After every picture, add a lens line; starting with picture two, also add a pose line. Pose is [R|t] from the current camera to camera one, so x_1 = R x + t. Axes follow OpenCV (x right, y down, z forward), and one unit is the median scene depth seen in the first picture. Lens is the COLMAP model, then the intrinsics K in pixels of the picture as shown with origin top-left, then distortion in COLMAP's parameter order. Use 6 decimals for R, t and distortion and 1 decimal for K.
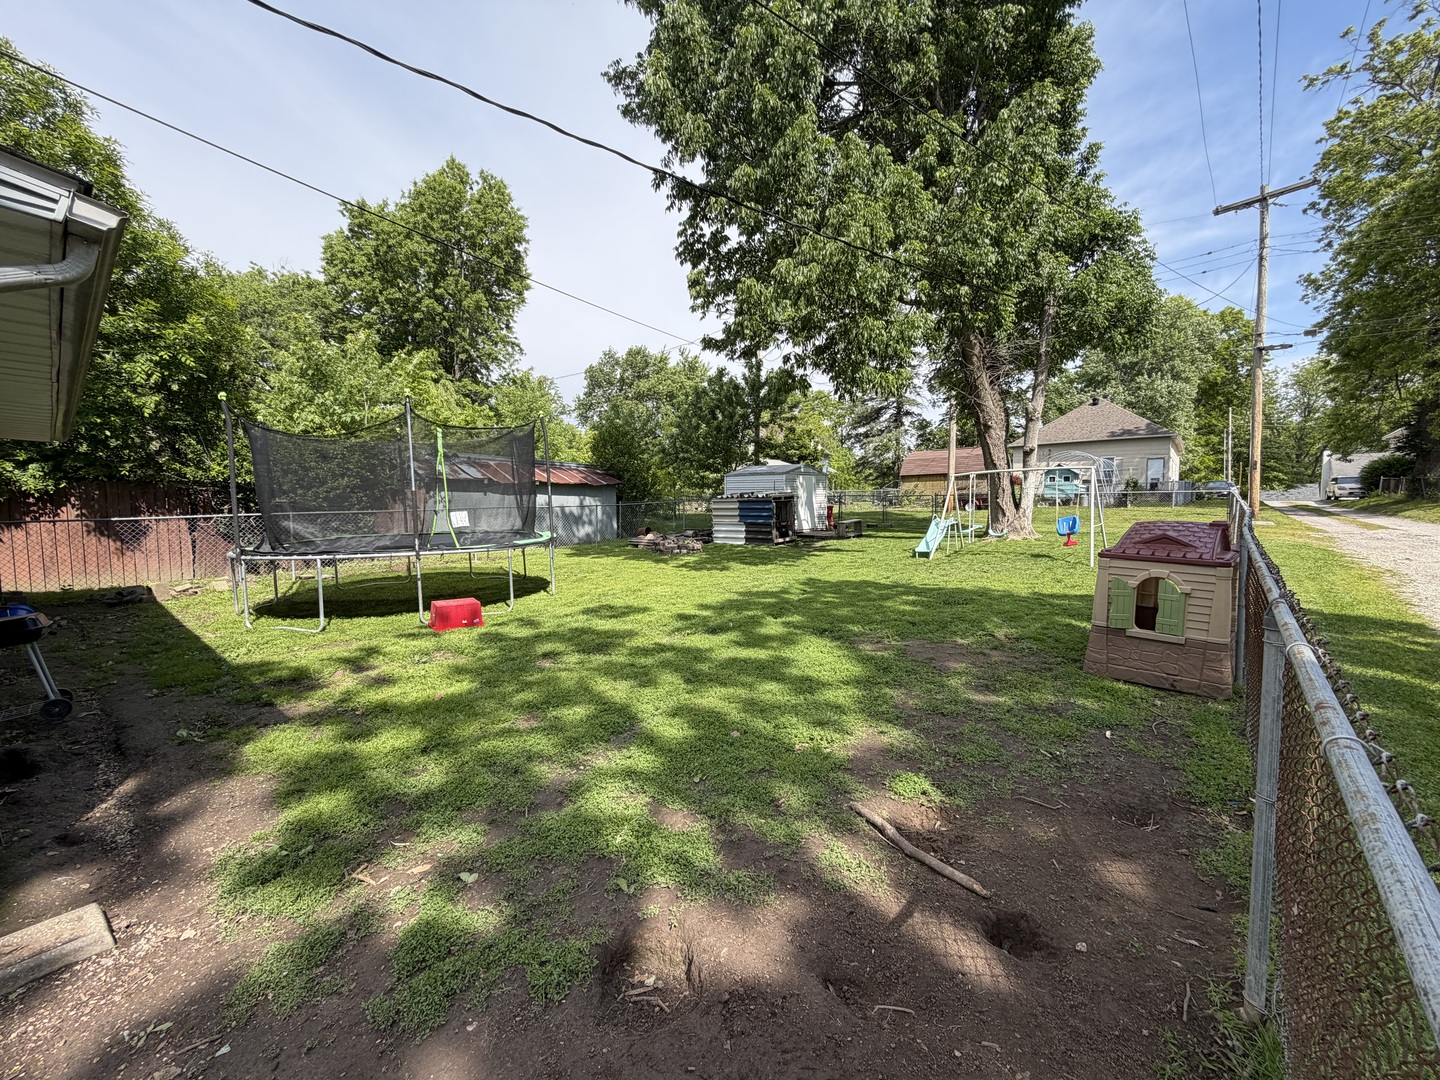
lens RADIAL K [[579.3, 0, 717.5], [0, 579.3, 548.6], [0, 0, 1]] dist [0.000807, 0.000350]
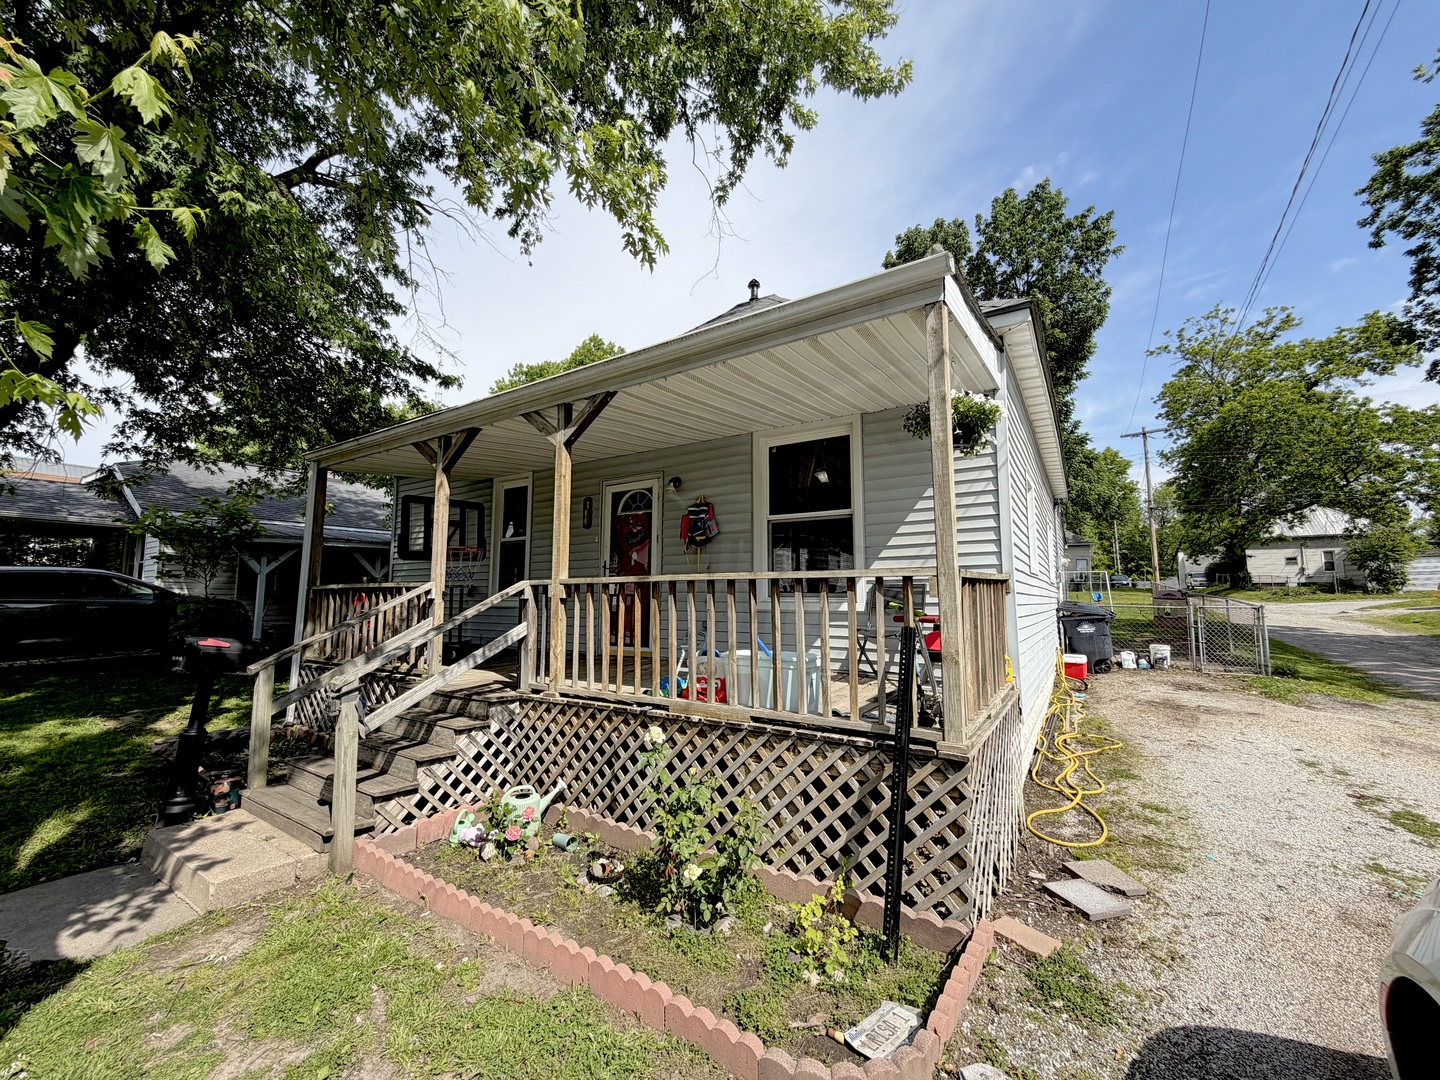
lens RADIAL K [[571.8, 0, 717.7], [0, 571.8, 542.4], [0, 0, 1]] dist [-0.000725, -0.000220]
pose [[0.991655, 0.020368, 0.127301, -0.422109], [-0.000137, 0.987607, -0.156950, 0.035729], [-0.128920, 0.155623, 0.979368, -0.375805]]
